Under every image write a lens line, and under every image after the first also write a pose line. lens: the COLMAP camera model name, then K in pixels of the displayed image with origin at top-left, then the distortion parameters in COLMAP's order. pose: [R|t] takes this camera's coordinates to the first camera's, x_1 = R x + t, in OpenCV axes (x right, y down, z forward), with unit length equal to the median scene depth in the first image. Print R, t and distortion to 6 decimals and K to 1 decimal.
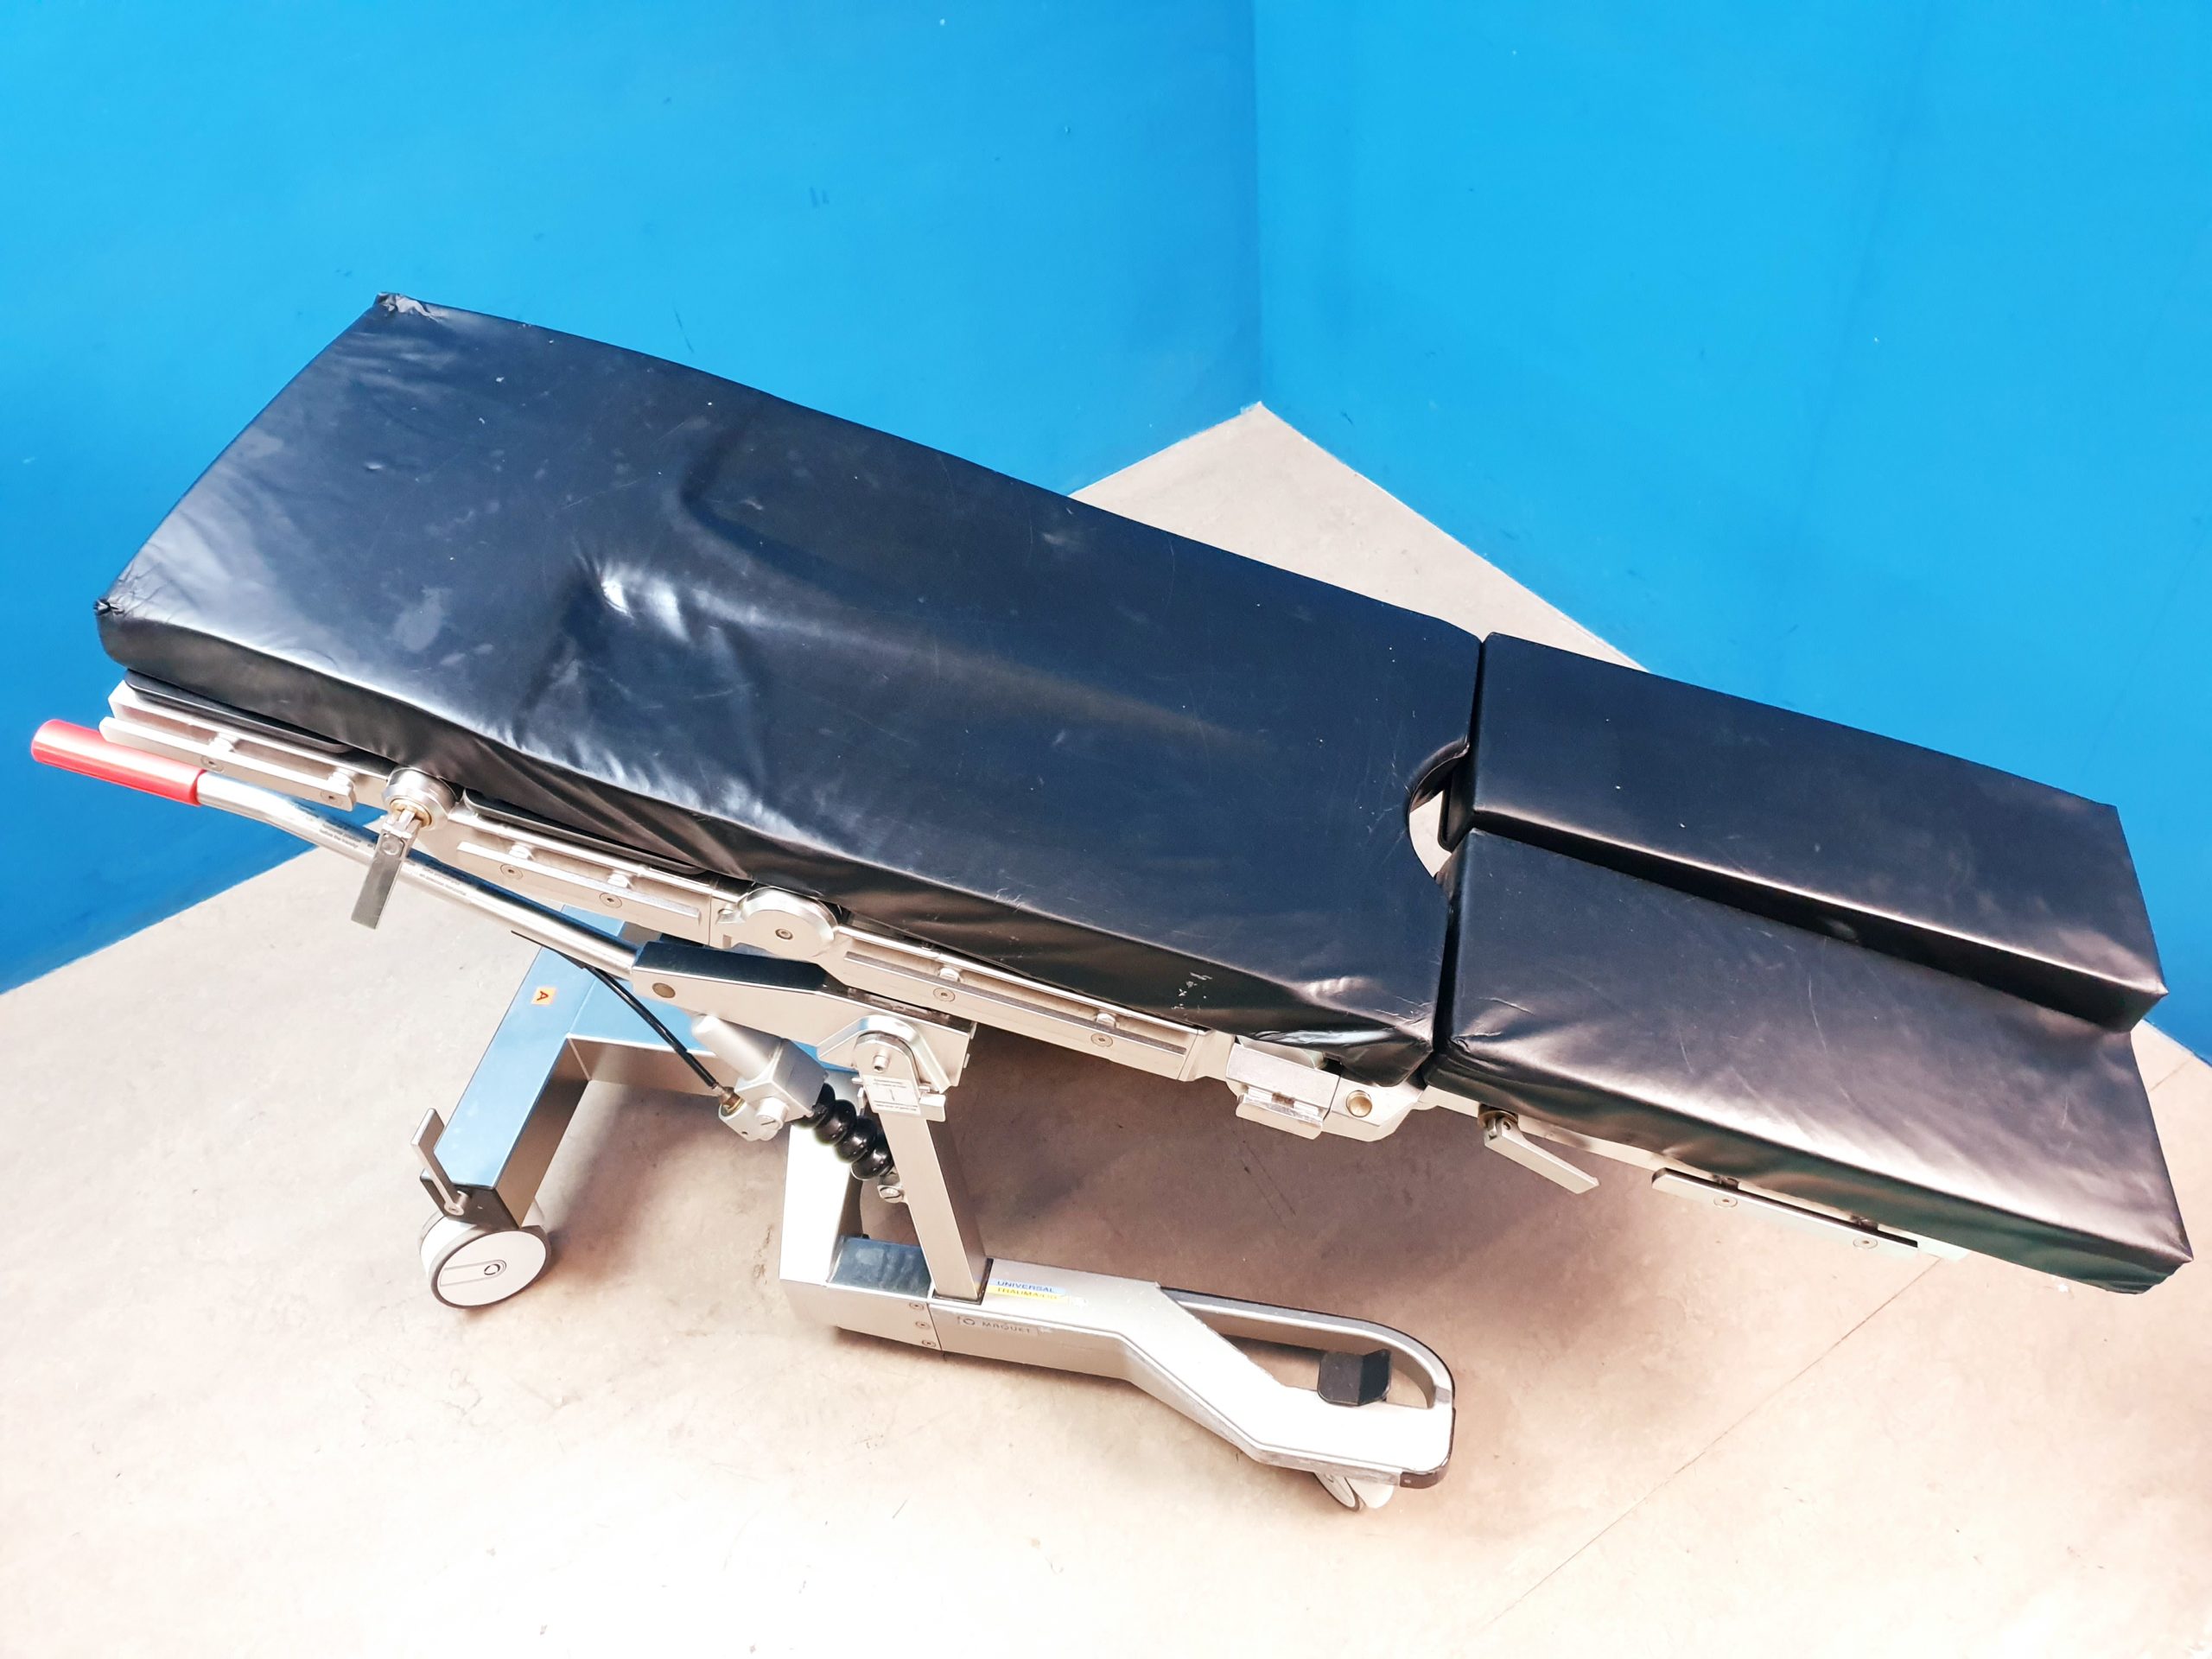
lens RADIAL K [[1712.5, 0, 1103.1], [0, 1712.5, 822.5], [0, 0, 1]] dist [0.013074, 0.006023]
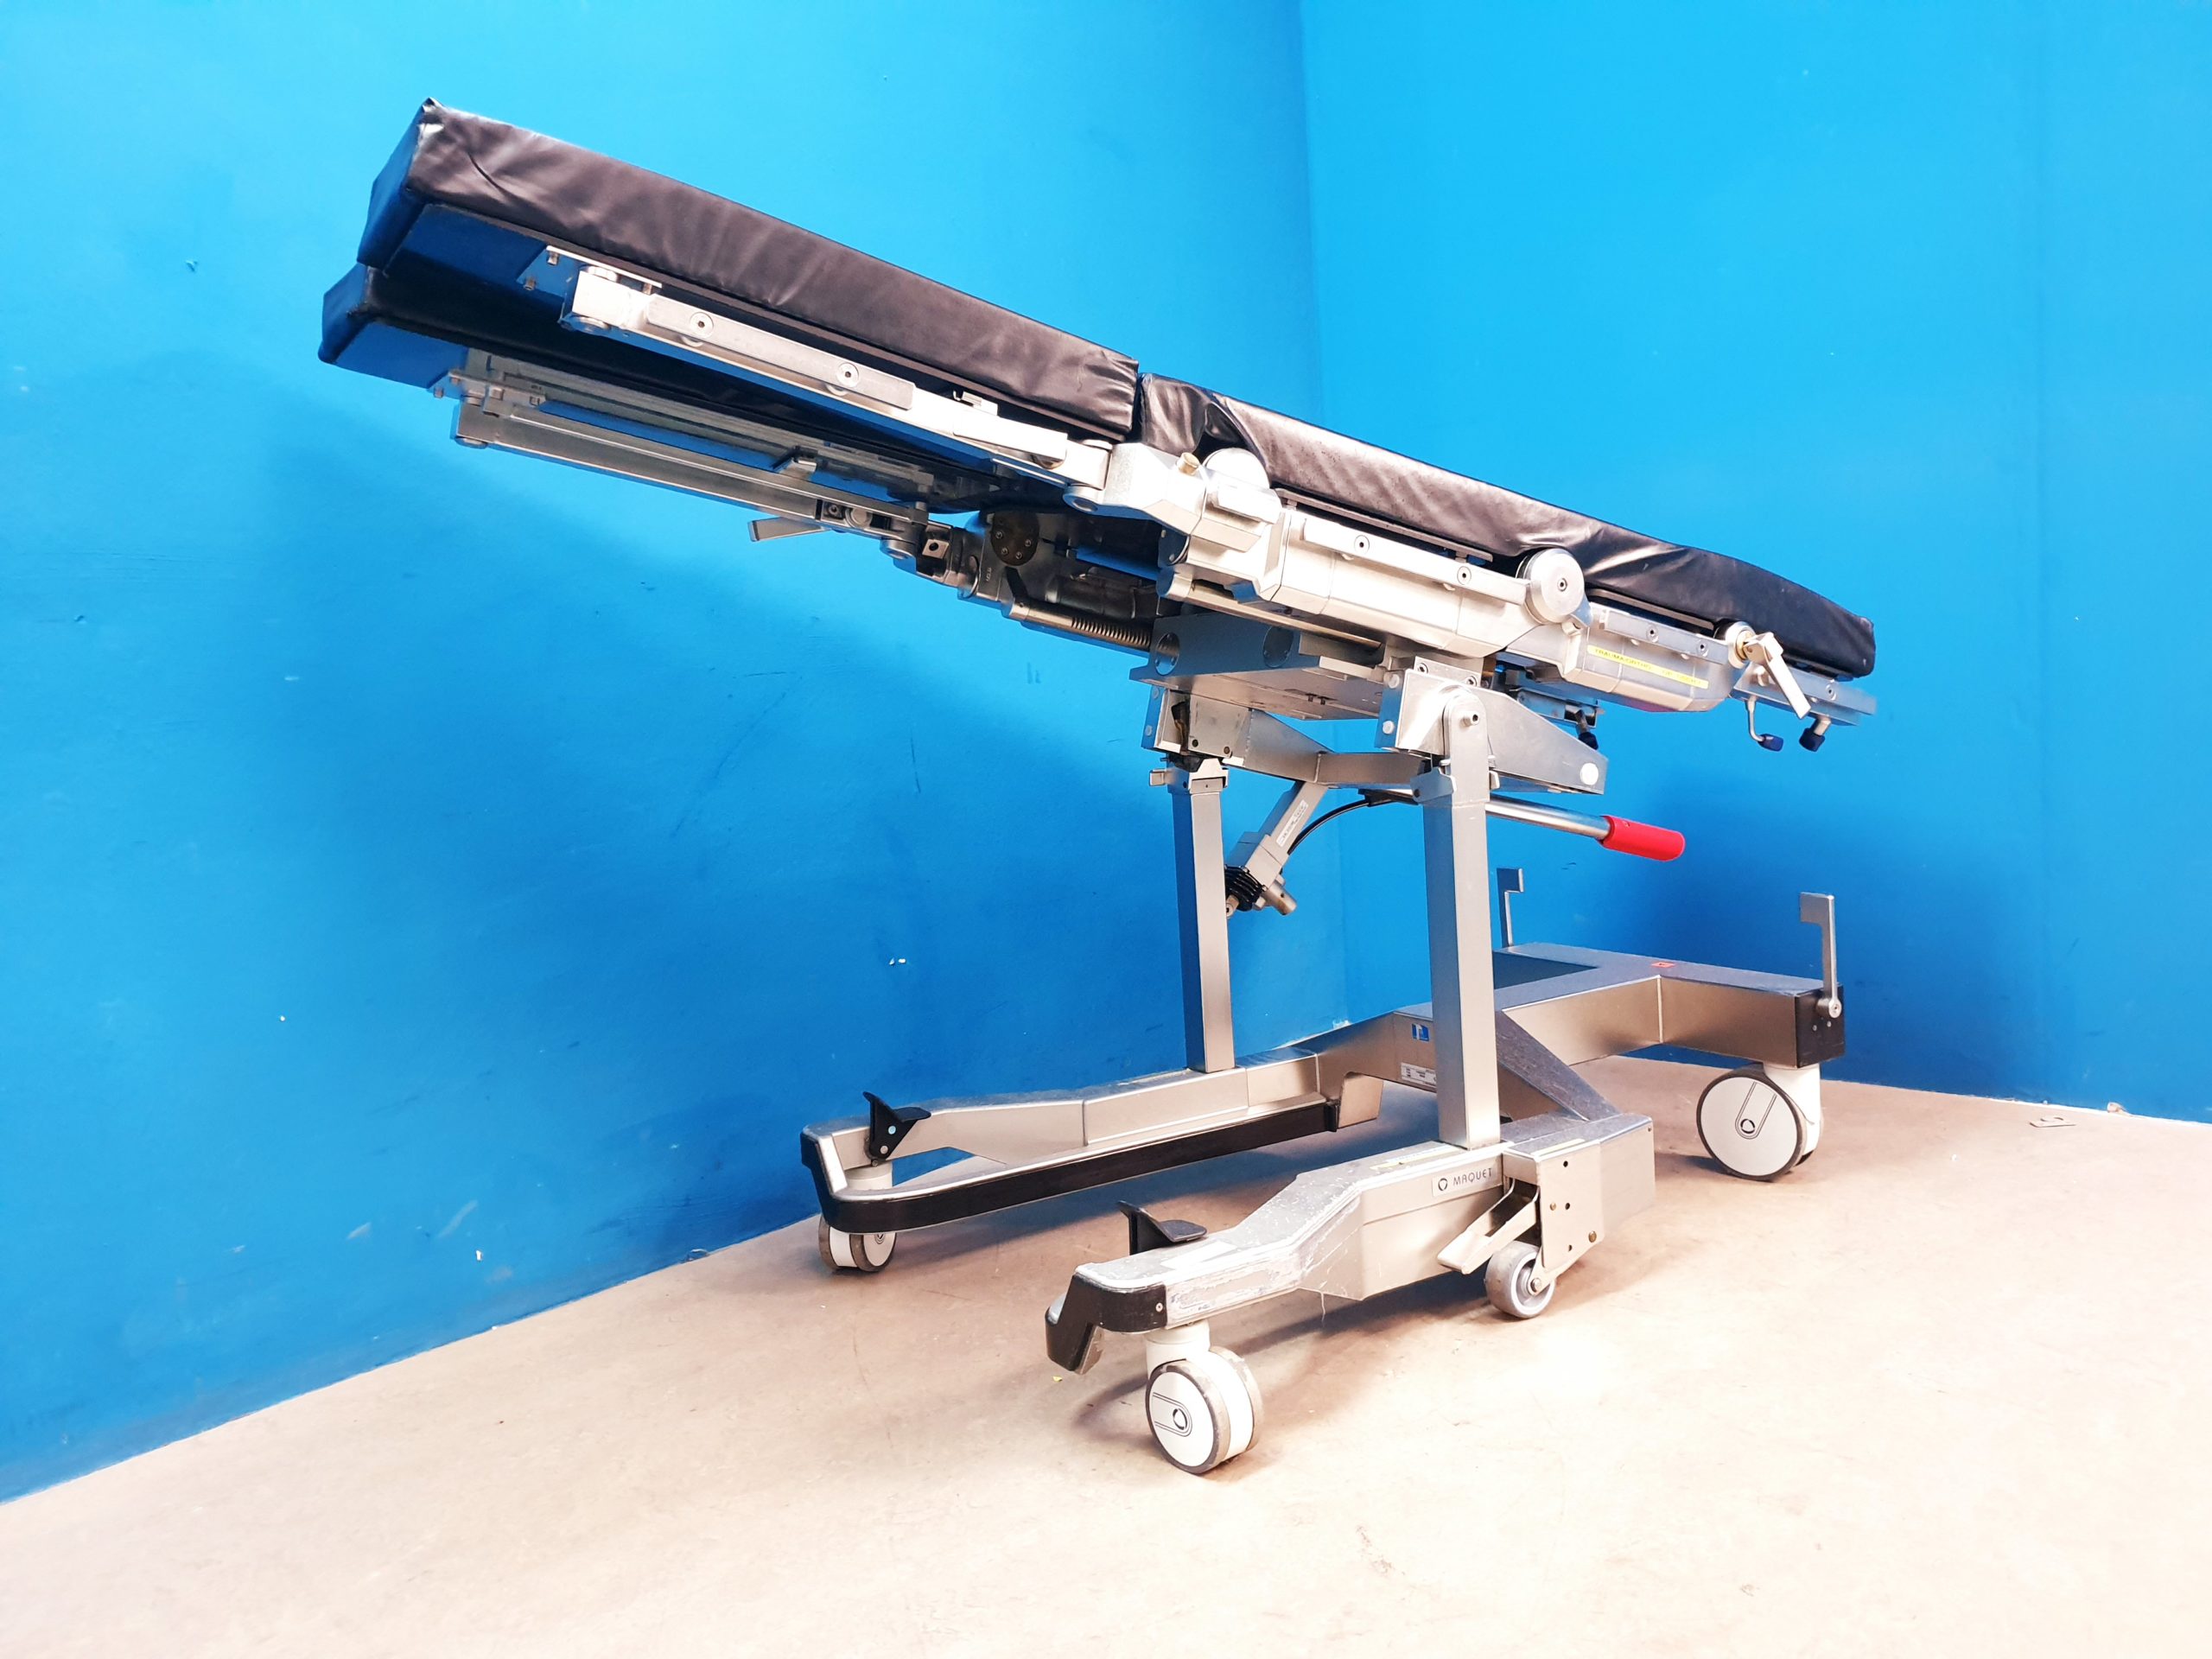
lens RADIAL K [[1712.5, 0, 1118.1], [0, 1712.5, 820.6], [0, 0, 1]] dist [0.013074, 0.006023]
pose [[0.966689, 0.004729, 0.255911, -0.452588], [0.168977, 0.739186, -0.651959, 0.449624], [-0.192248, 0.673484, 0.713764, 0.381974]]
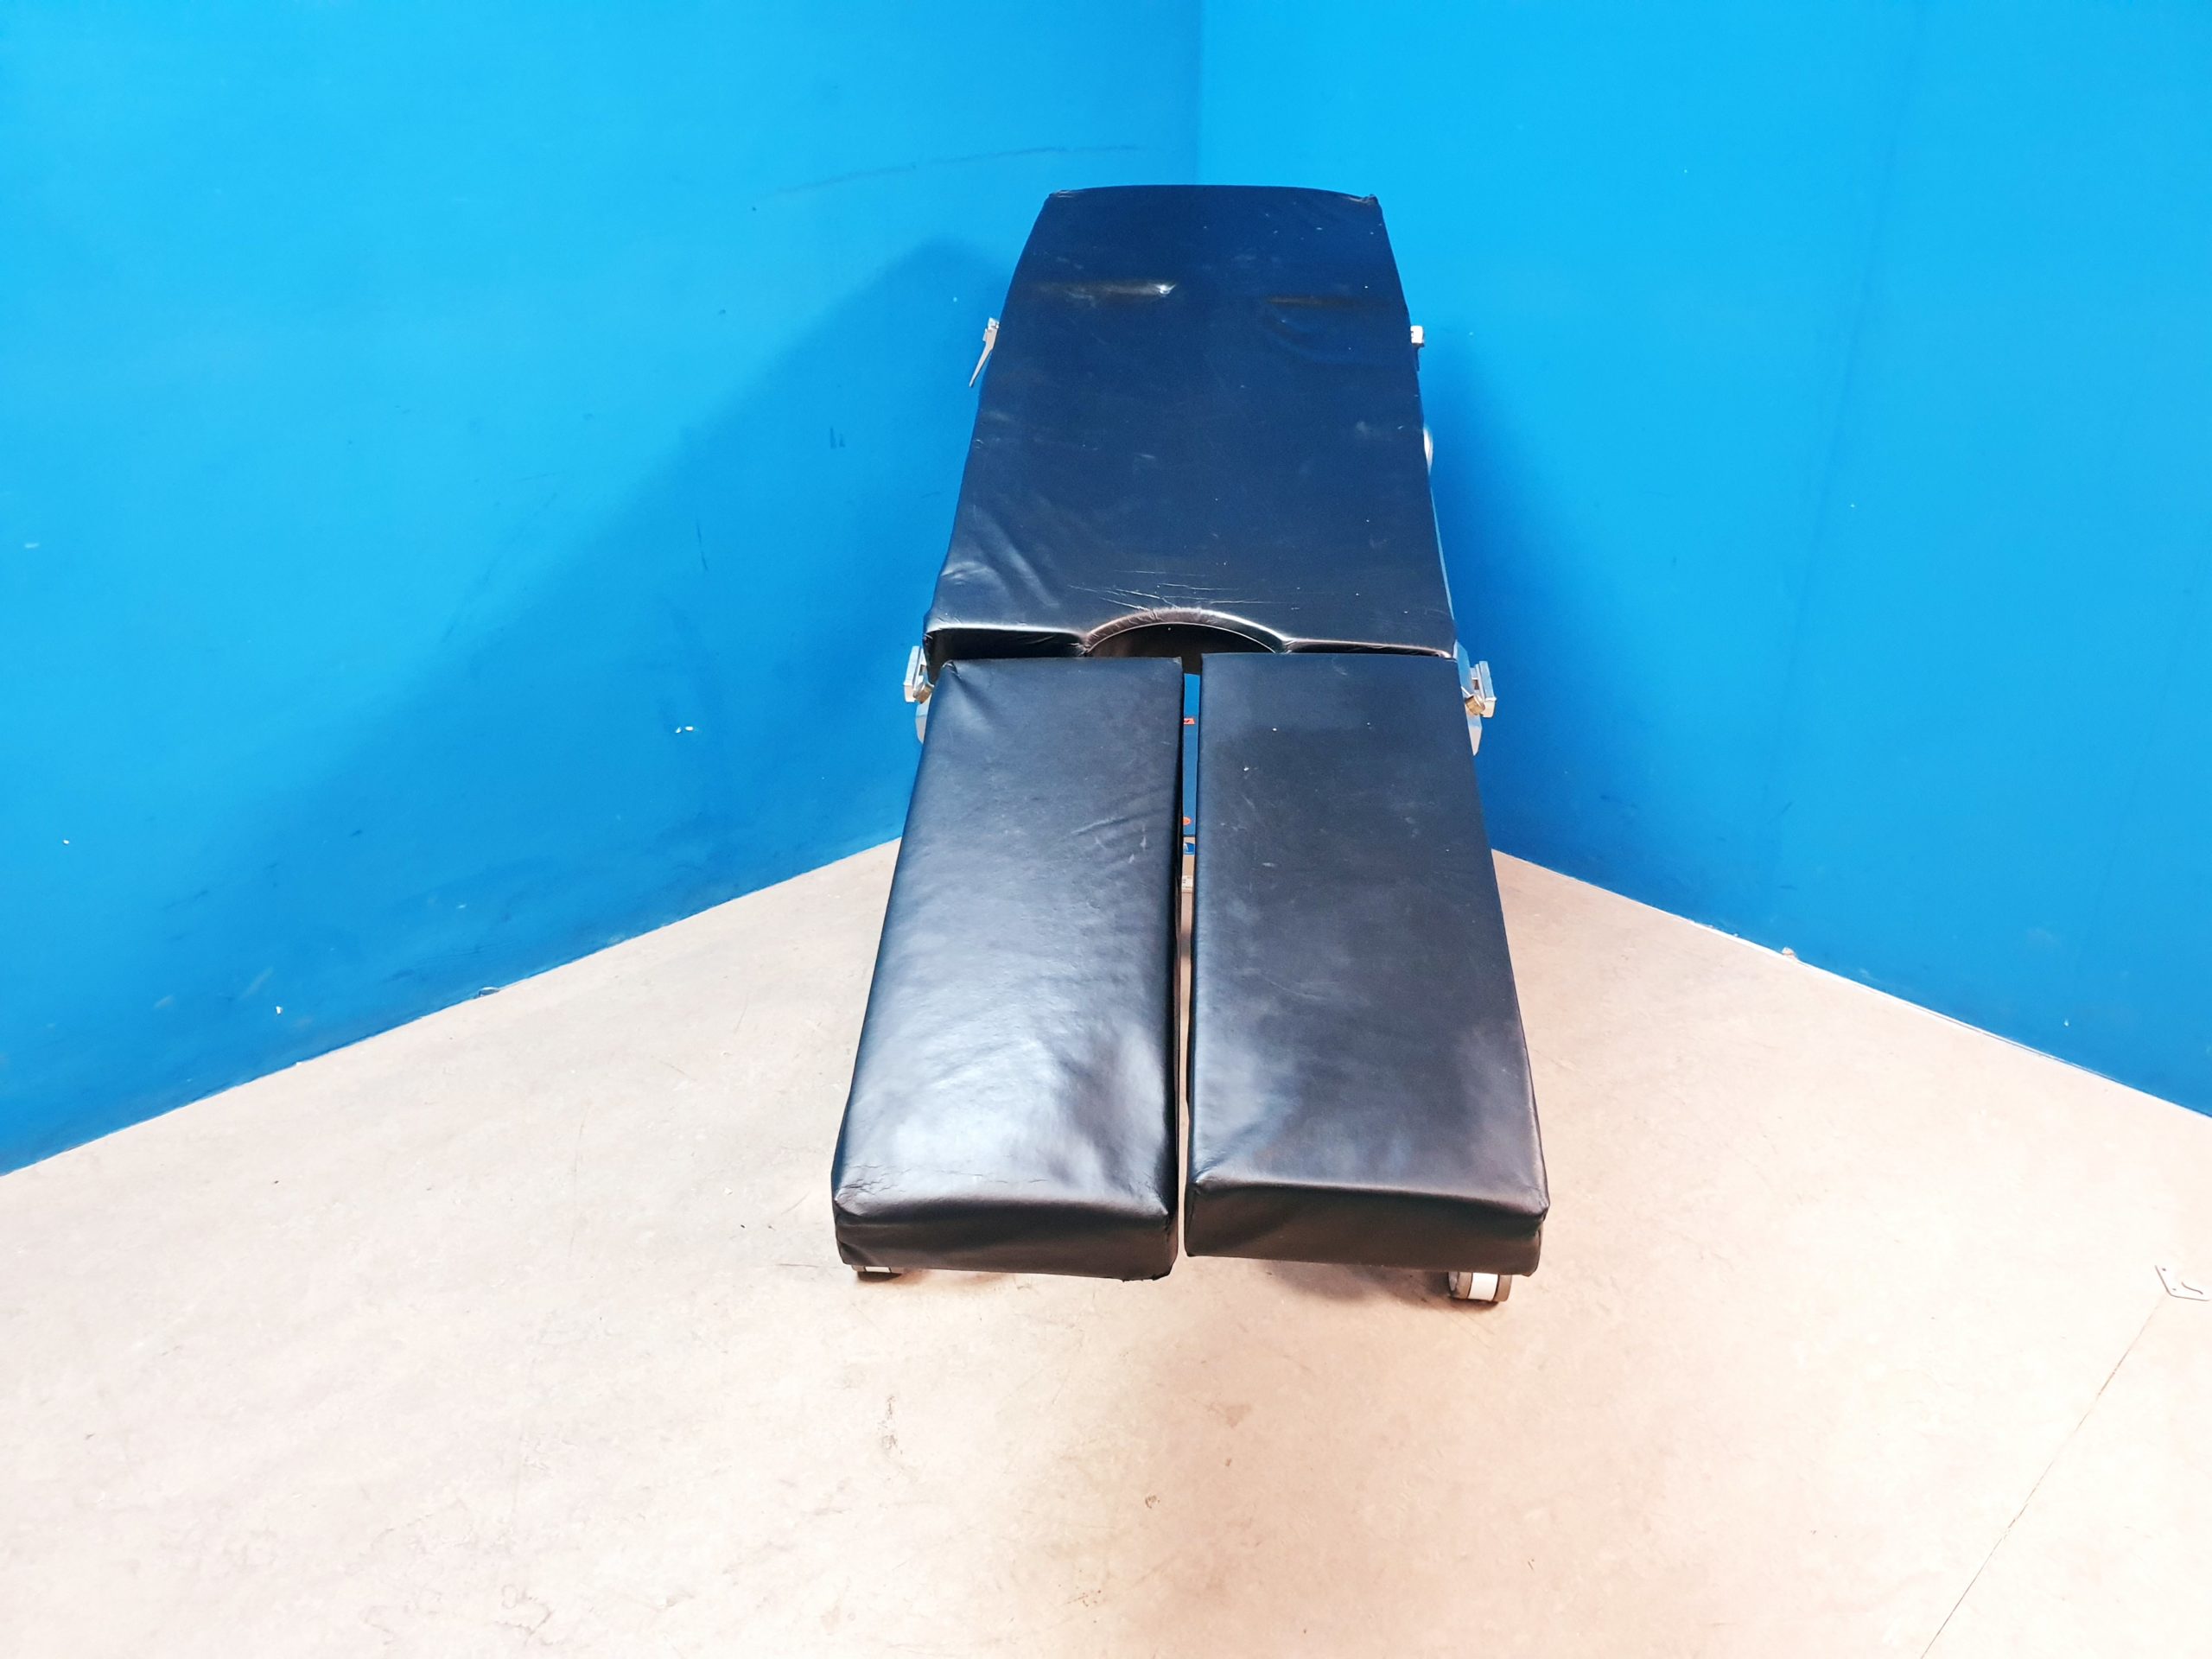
lens RADIAL K [[1712.5, 0, 1103.5], [0, 1712.5, 834.6], [0, 0, 1]] dist [0.013074, 0.006023]
pose [[0.976949, 0.005713, 0.213397, -0.273661], [0.073251, 0.929976, -0.360248, 0.291361], [-0.200513, 0.367576, 0.908121, 0.137701]]
